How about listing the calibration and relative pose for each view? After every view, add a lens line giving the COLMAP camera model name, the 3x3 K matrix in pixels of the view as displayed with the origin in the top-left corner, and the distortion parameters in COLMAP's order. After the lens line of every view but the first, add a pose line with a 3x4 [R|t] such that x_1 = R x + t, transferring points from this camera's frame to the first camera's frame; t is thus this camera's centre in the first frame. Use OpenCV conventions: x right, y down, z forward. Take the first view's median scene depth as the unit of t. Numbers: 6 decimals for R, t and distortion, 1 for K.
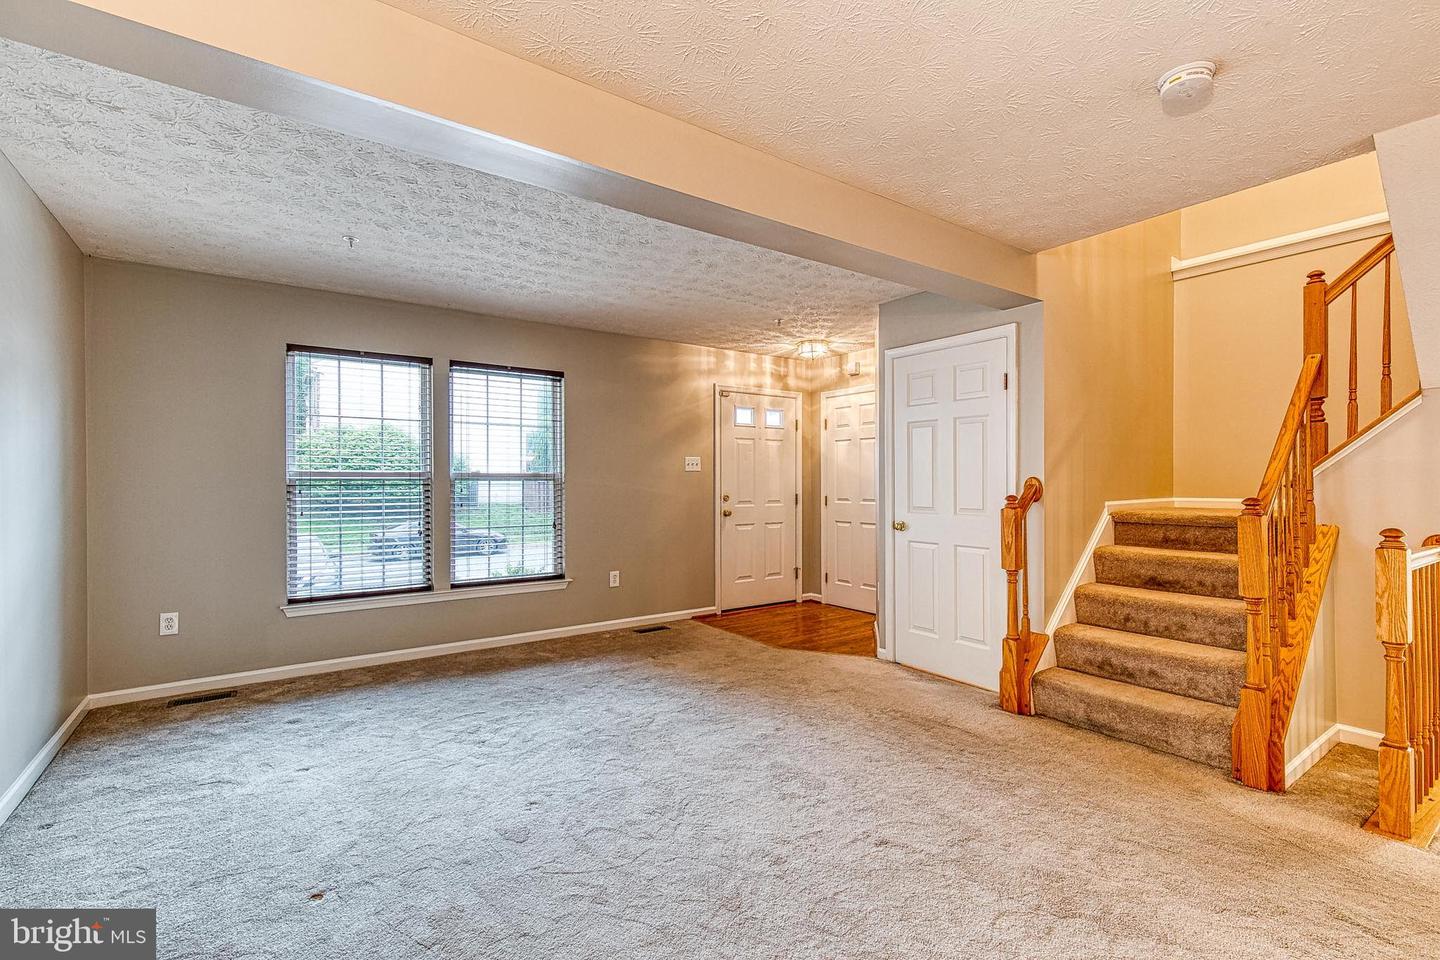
lens RADIAL K [[646.0, 0, 737.1], [0, 646.0, 481.5], [0, 0, 1]] dist [0.007242, 0.000121]
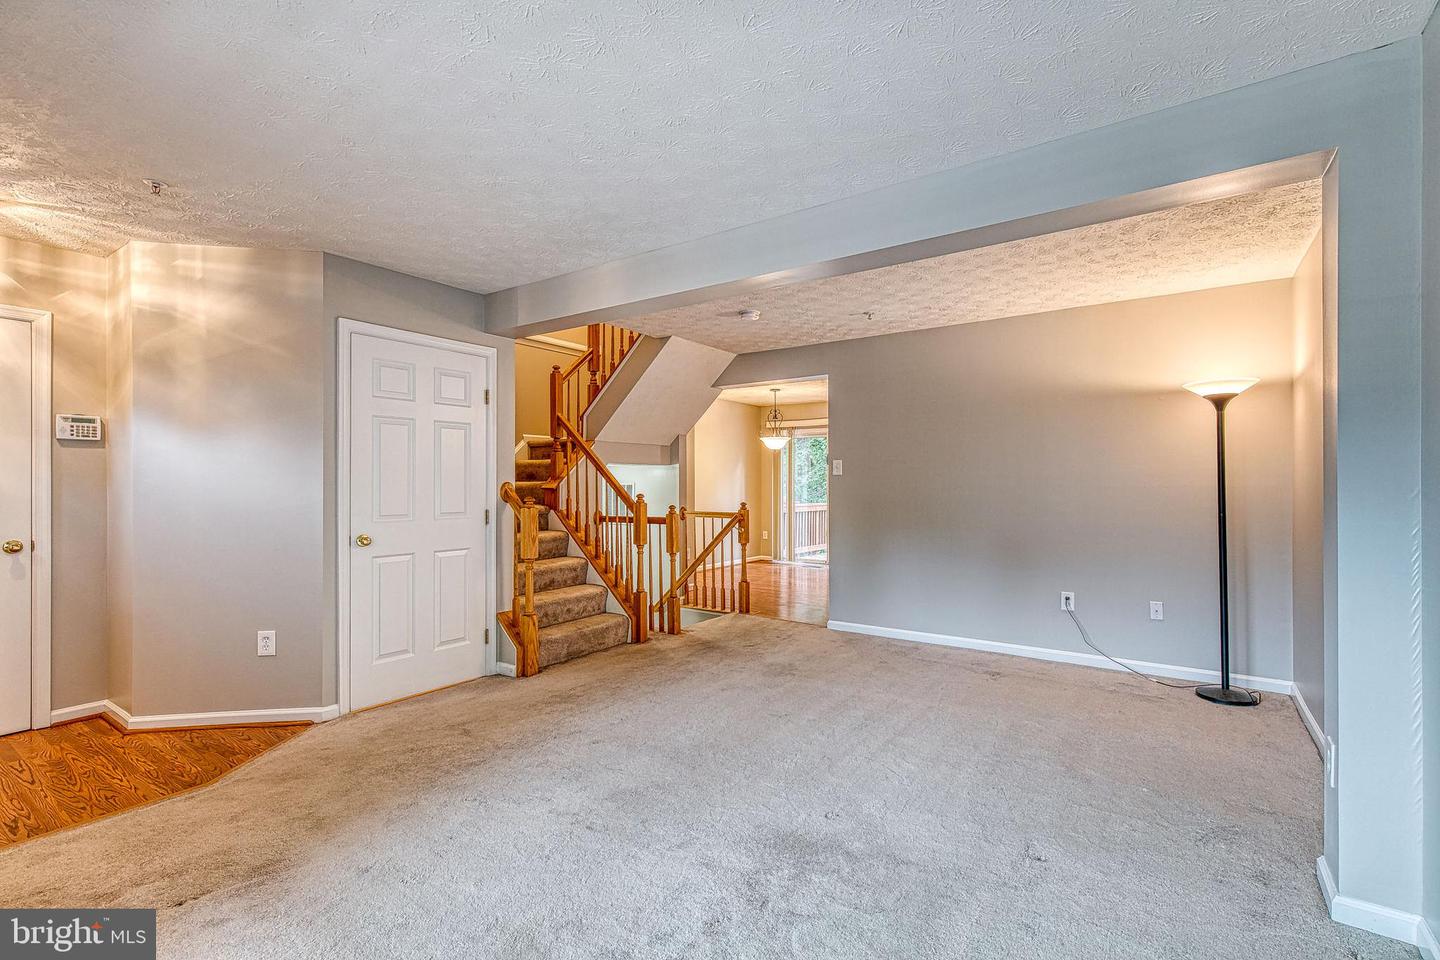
lens RADIAL K [[646.0, 0, 737.1], [0, 646.0, 481.5], [0, 0, 1]] dist [0.007242, 0.000121]
pose [[-0.327119, 0.004965, 0.944970, -0.641687], [0.003884, 0.999985, -0.003910, -0.000936], [-0.944975, 0.002391, -0.327133, 0.779686]]
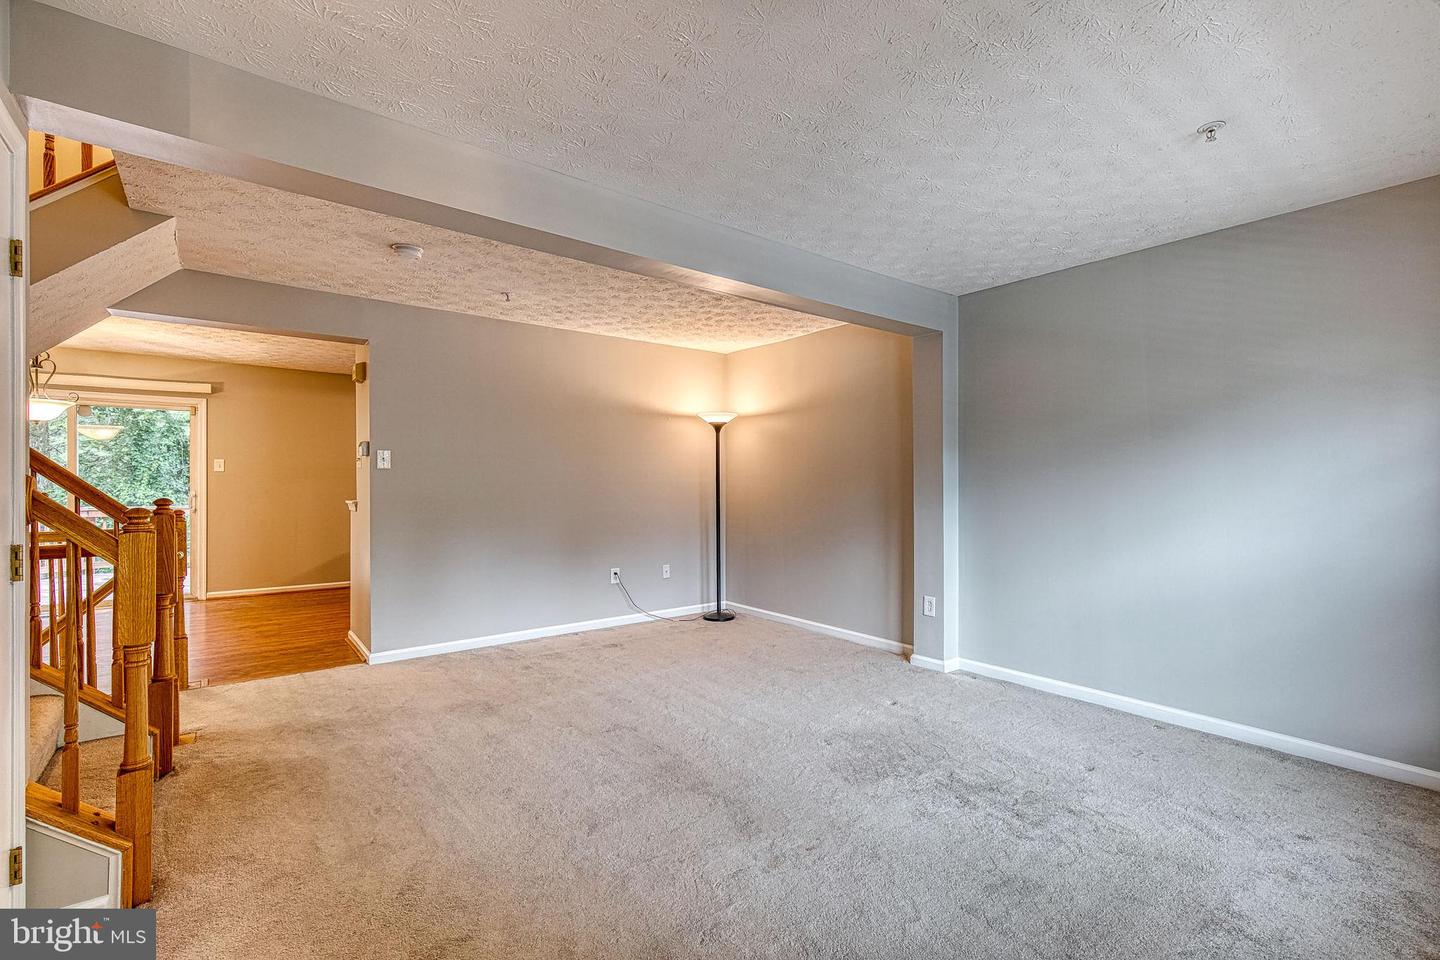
lens RADIAL K [[646.0, 0, 737.1], [0, 646.0, 481.5], [0, 0, 1]] dist [0.007242, 0.000121]
pose [[-0.998861, 0.000861, -0.047714, -0.049683], [0.000553, 0.999979, 0.006463, -0.004685], [0.047719, 0.006430, -0.998840, 1.194277]]
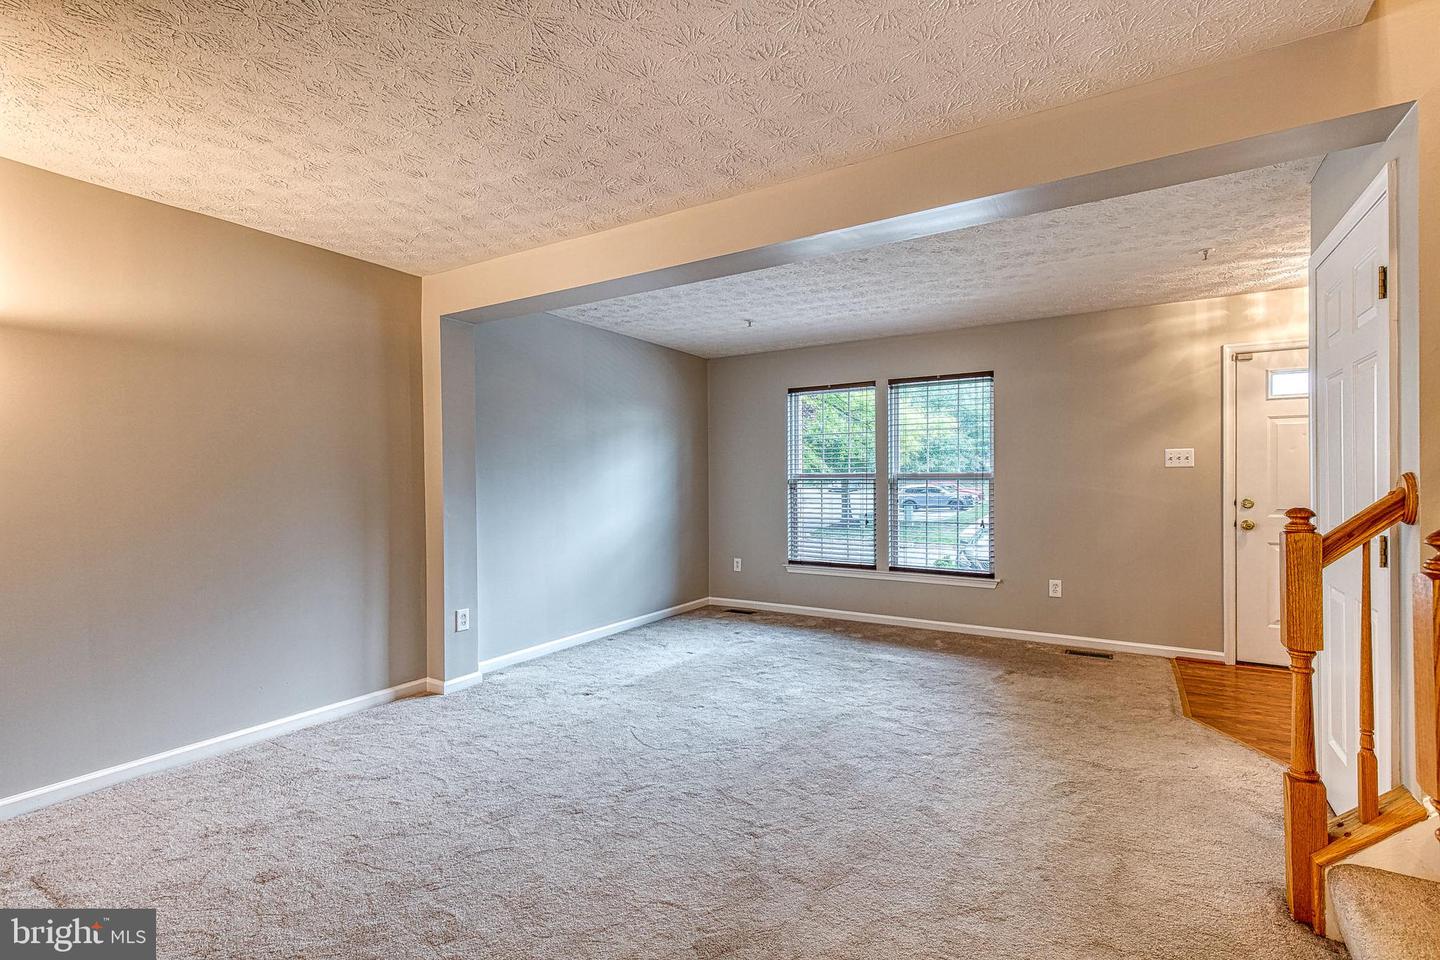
lens RADIAL K [[646.0, 0, 737.1], [0, 646.0, 481.5], [0, 0, 1]] dist [0.007242, 0.000121]
pose [[0.388281, 0.000852, -0.921540, 0.555944], [0.002216, 0.999996, 0.001858, -0.002043], [0.921538, -0.002763, 0.388278, 0.278495]]
